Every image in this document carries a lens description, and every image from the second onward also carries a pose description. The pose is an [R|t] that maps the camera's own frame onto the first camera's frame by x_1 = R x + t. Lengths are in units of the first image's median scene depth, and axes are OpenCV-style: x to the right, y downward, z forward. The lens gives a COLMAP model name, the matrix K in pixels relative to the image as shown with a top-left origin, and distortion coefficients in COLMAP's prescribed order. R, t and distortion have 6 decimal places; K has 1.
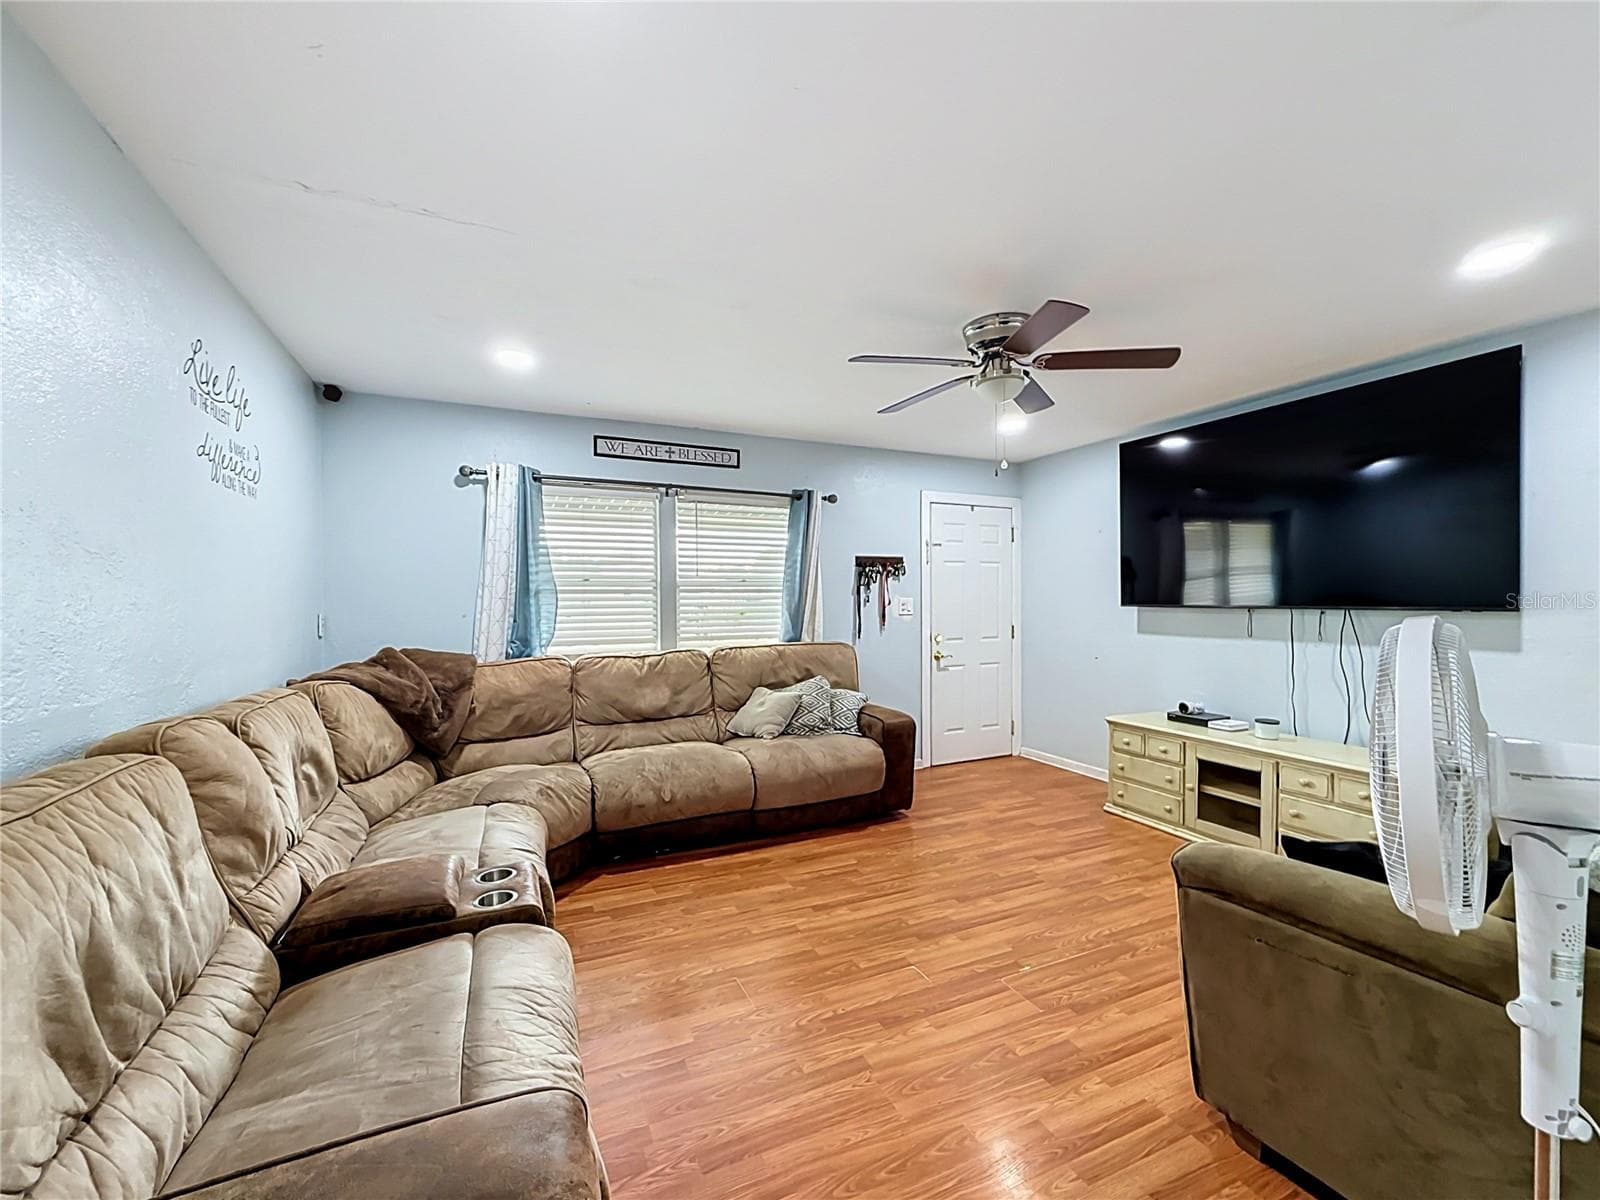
lens RADIAL K [[651.3, 0, 796.4], [0, 651.3, 604.9], [0, 0, 1]] dist [0.012879, -0.001530]
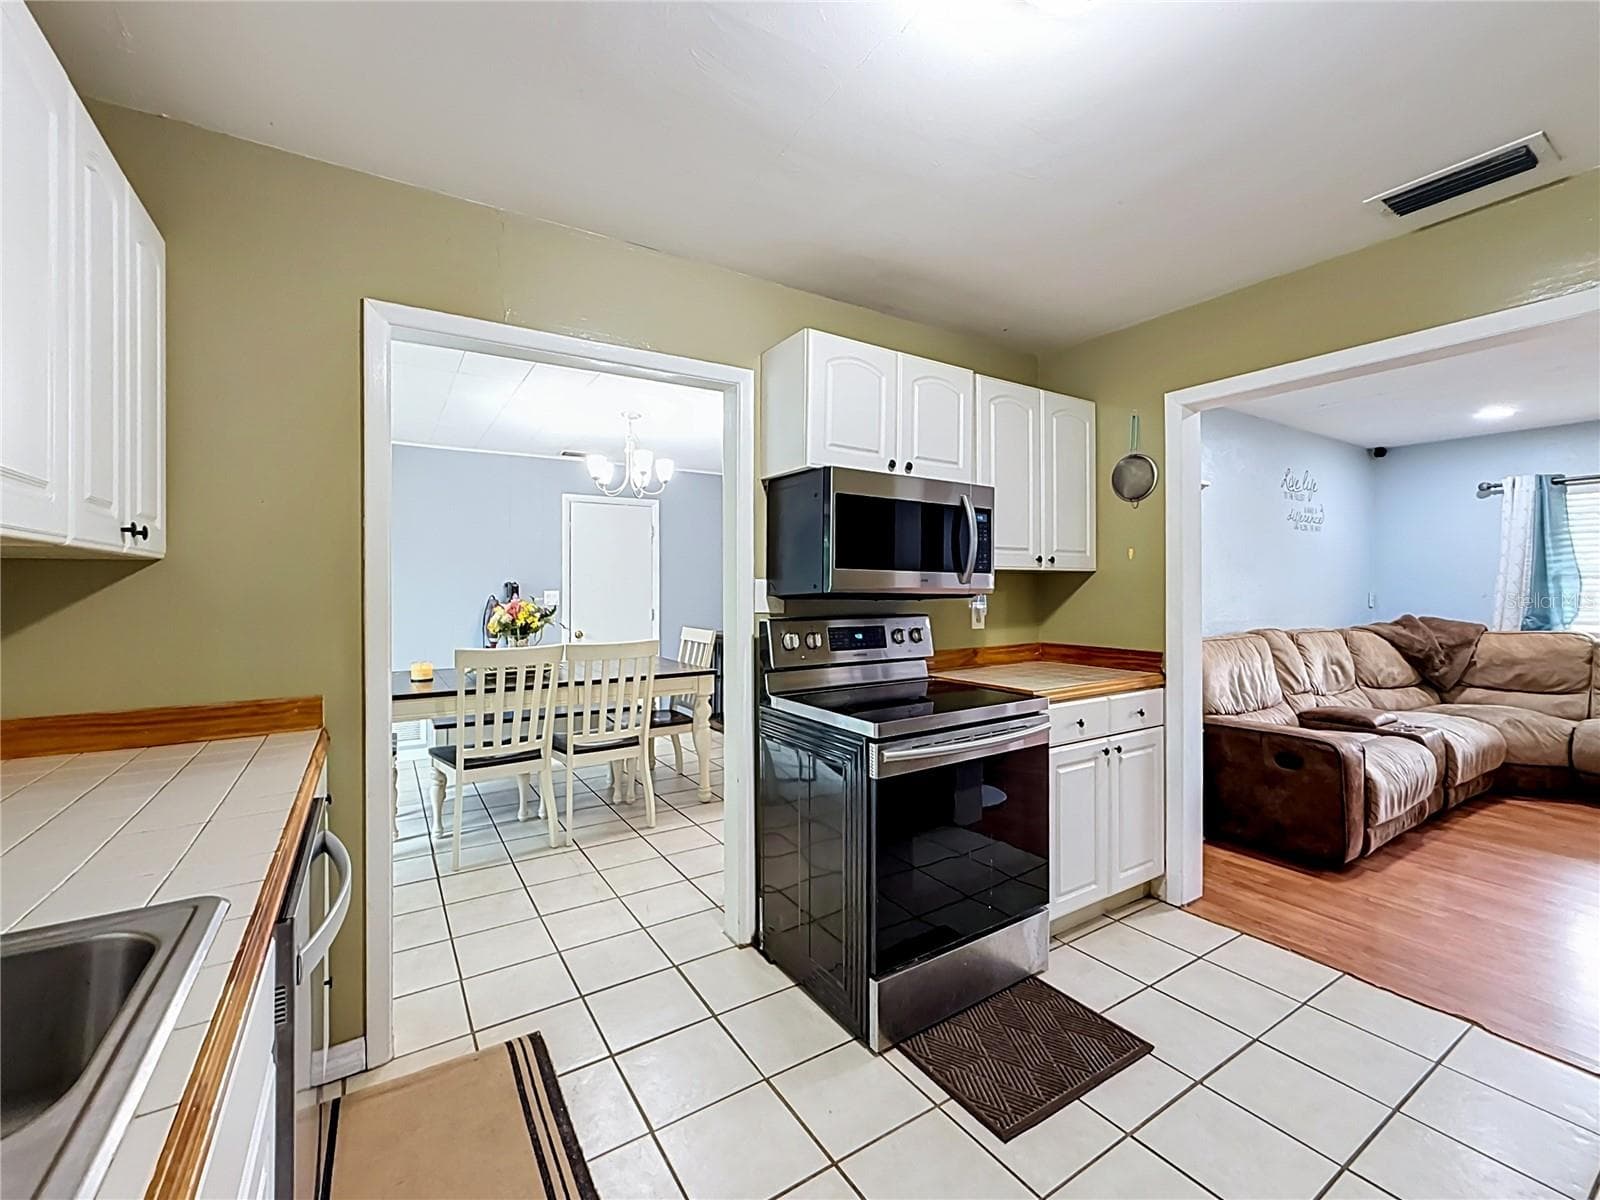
lens RADIAL K [[651.3, 0, 815.8], [0, 651.3, 591.7], [0, 0, 1]] dist [0.012879, -0.001530]
pose [[0.142680, 0.014095, -0.989668, 0.594181], [-0.006111, 0.999892, 0.013360, -0.000865], [0.989750, 0.004141, 0.142751, -0.504422]]
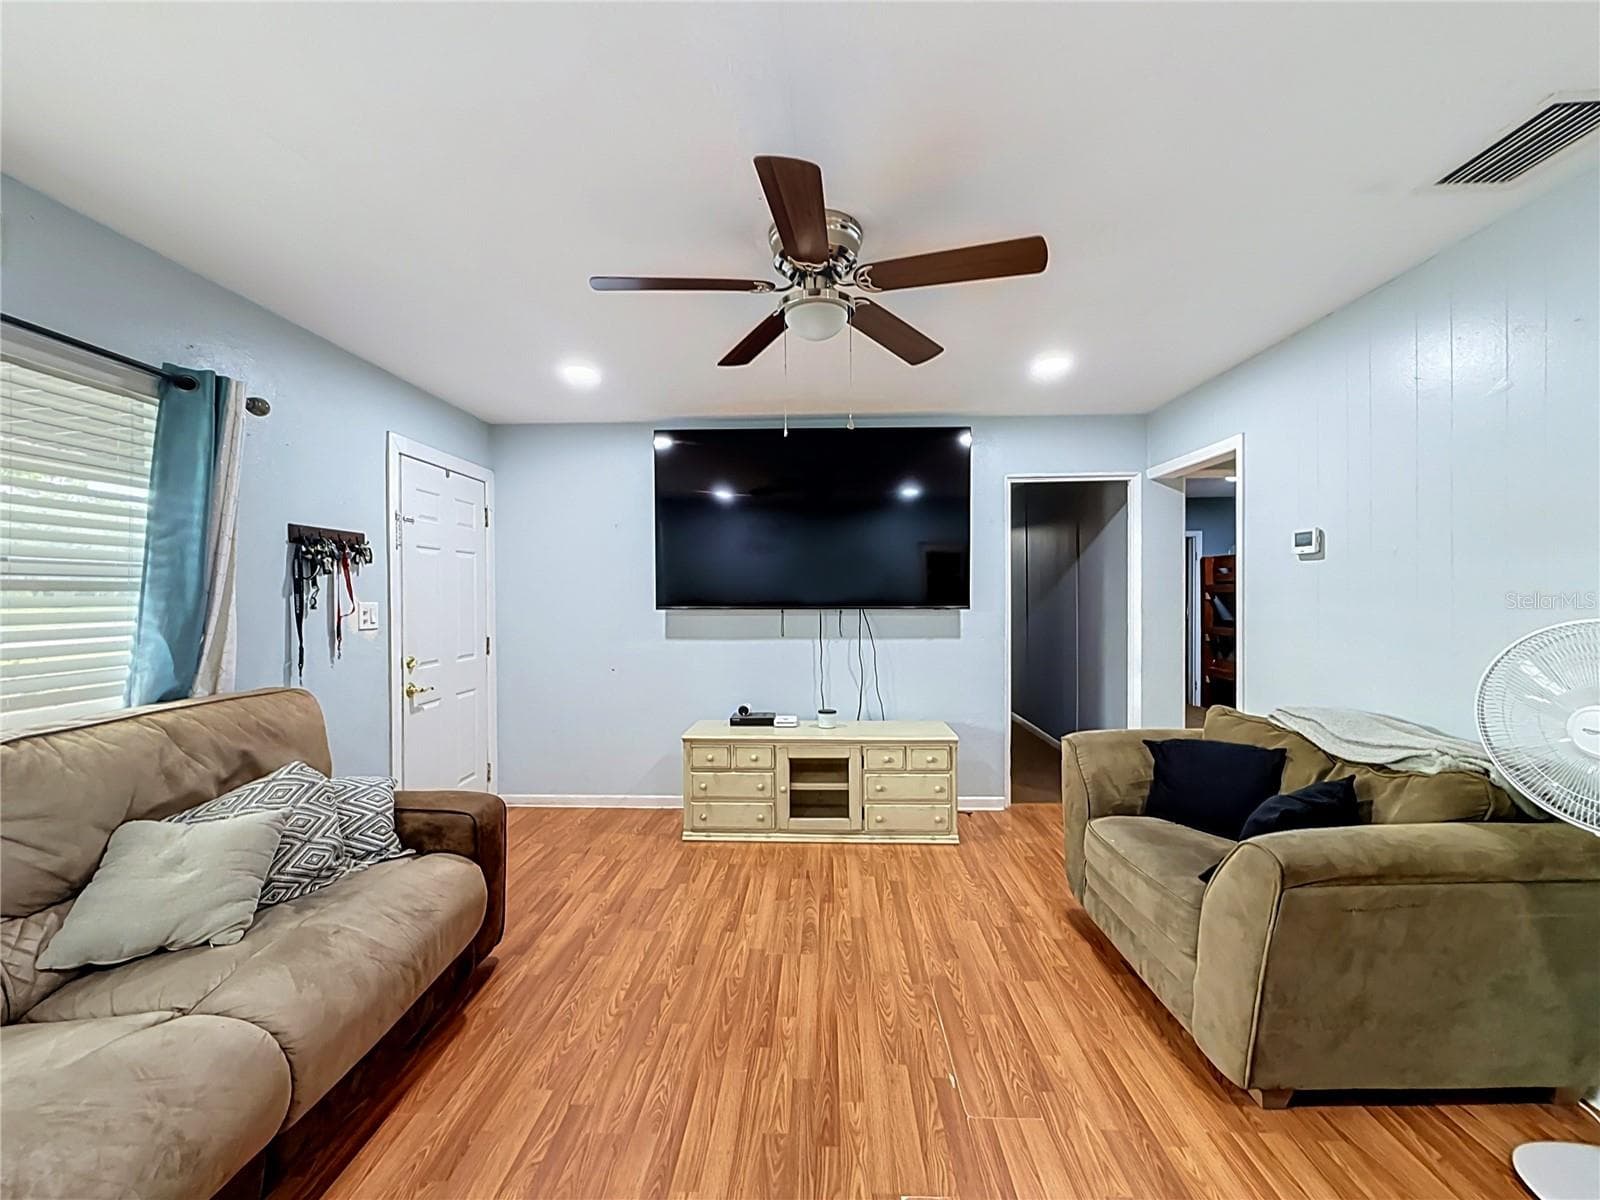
lens RADIAL K [[651.3, 0, 798.6], [0, 651.3, 595.9], [0, 0, 1]] dist [0.012879, -0.001530]
pose [[0.453041, 0.003129, 0.891484, -0.256654], [0.010662, 0.999903, -0.008927, -0.007876], [-0.891426, 0.013549, 0.452964, 0.480012]]
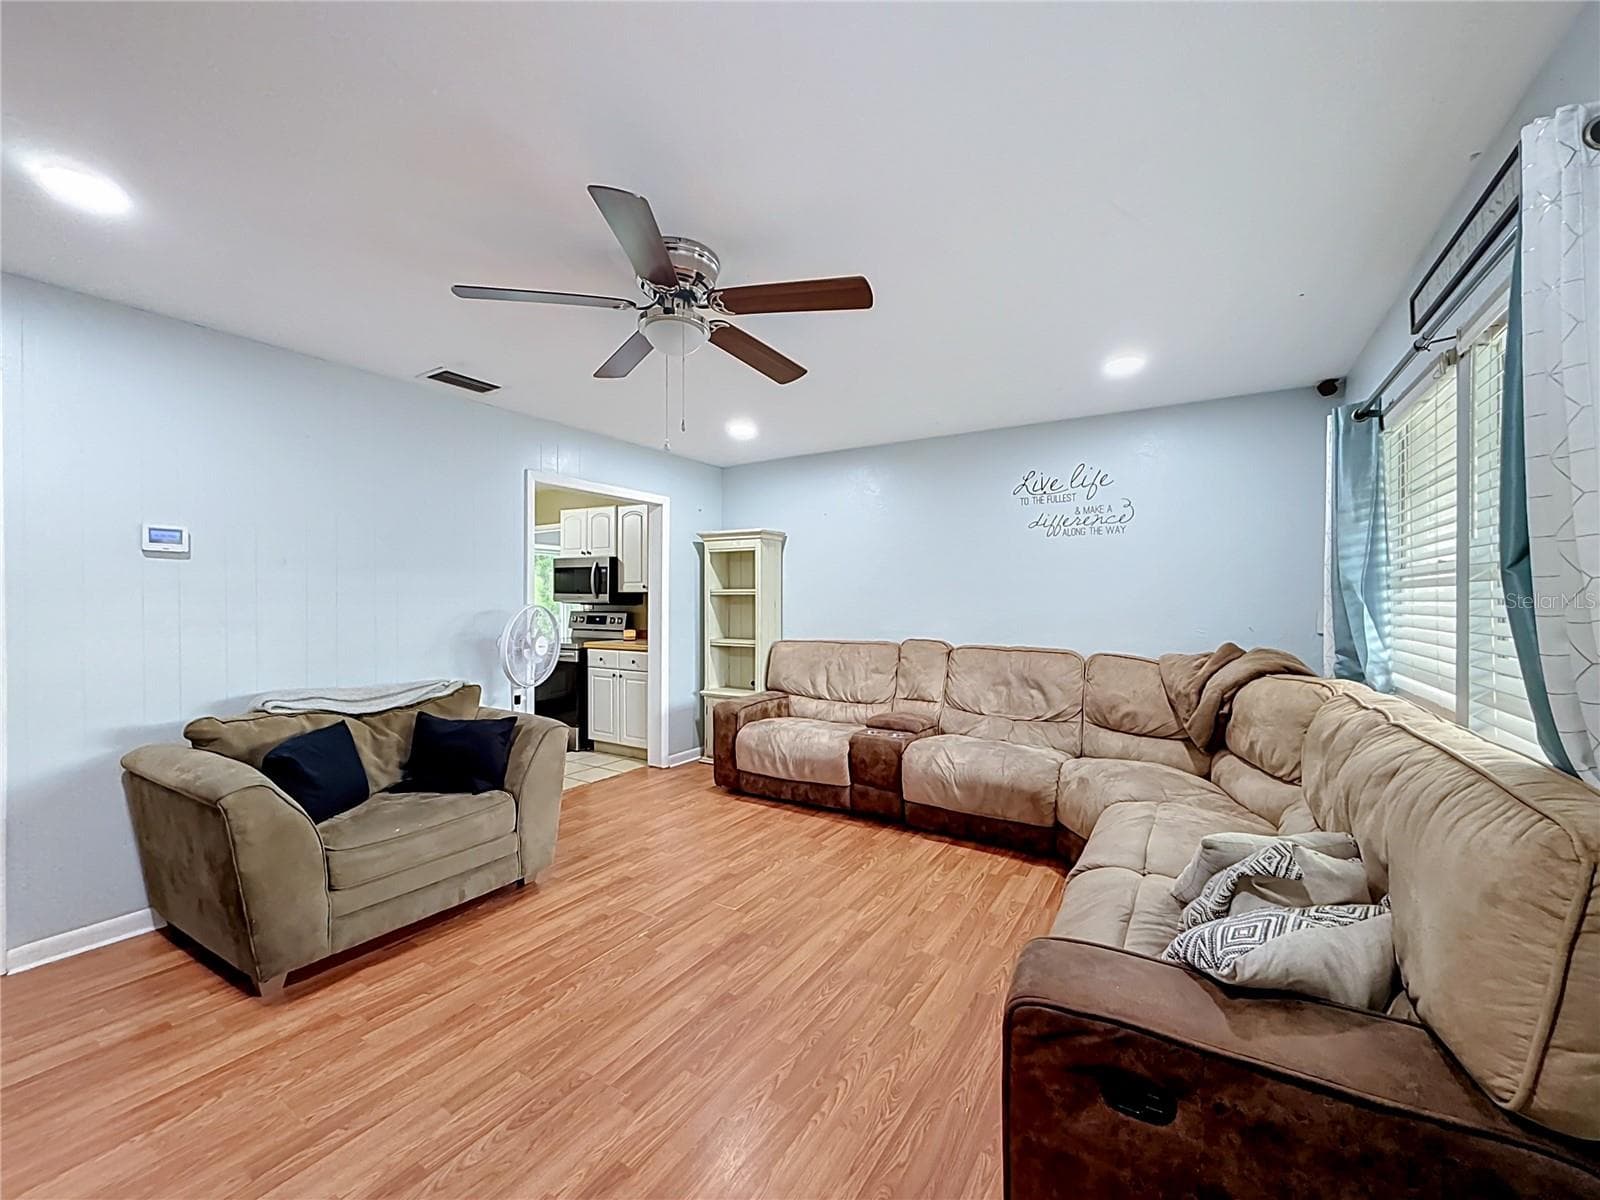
lens RADIAL K [[651.3, 0, 807.4], [0, 651.3, 604.0], [0, 0, 1]] dist [0.012879, -0.001530]
pose [[-0.828261, 0.008672, -0.560276, 0.438420], [0.000618, 0.999894, 0.014564, -0.009606], [0.560342, 0.011717, -0.828178, 1.234373]]
